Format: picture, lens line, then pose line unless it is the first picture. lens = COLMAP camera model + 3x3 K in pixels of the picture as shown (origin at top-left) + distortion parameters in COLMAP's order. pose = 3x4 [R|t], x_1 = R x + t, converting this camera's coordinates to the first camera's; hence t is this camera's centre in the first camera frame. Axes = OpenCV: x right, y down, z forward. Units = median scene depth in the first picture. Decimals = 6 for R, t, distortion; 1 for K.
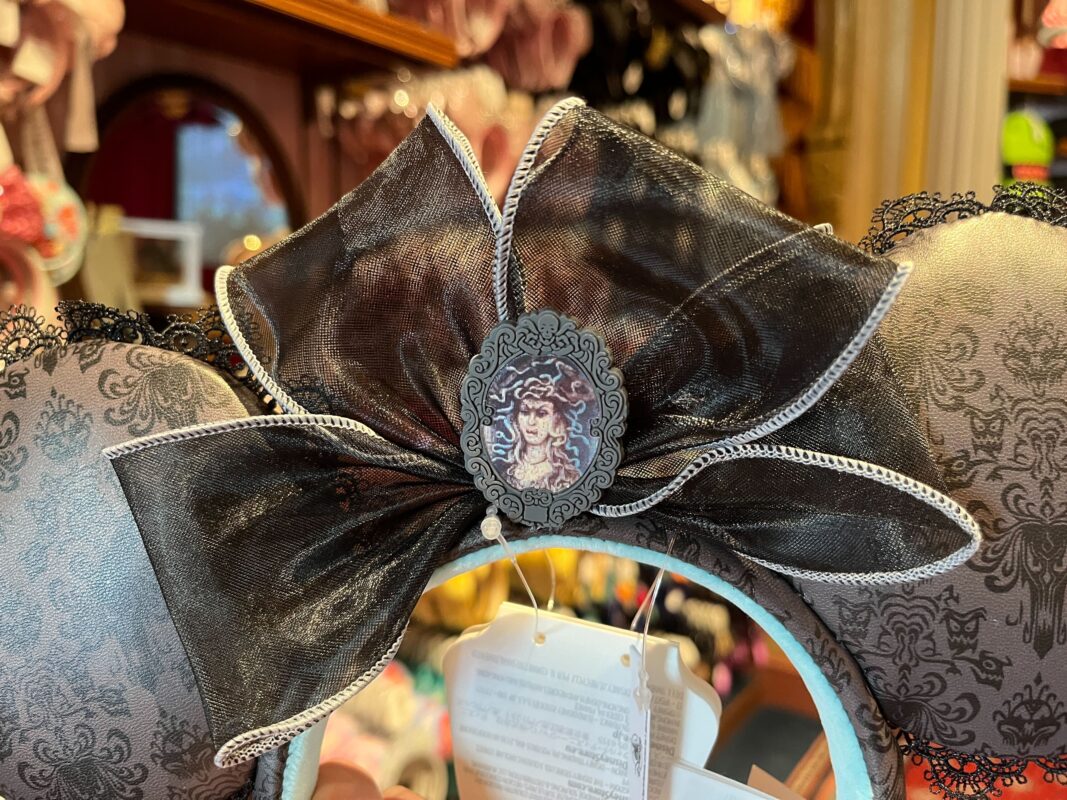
lens RADIAL K [[753.0, 0, 536.0], [0, 753.0, 366.1], [0, 0, 1]] dist [0.037177, -0.089391]
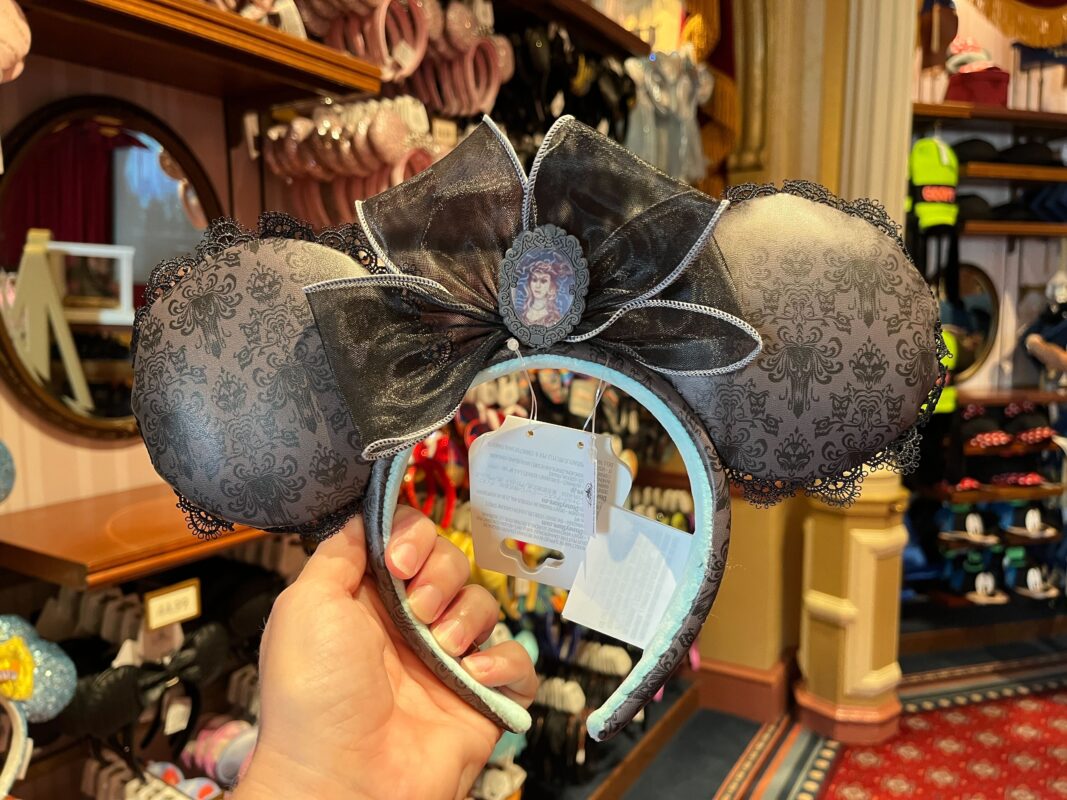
lens RADIAL K [[822.7, 0, 533.9], [0, 822.7, 400.9], [0, 0, 1]] dist [0.064000, -0.397167]
pose [[0.994892, 0.042803, 0.091424, -0.186638], [-0.039763, 0.998602, -0.034820, 0.422213], [-0.092787, 0.031007, 0.995203, -1.001811]]
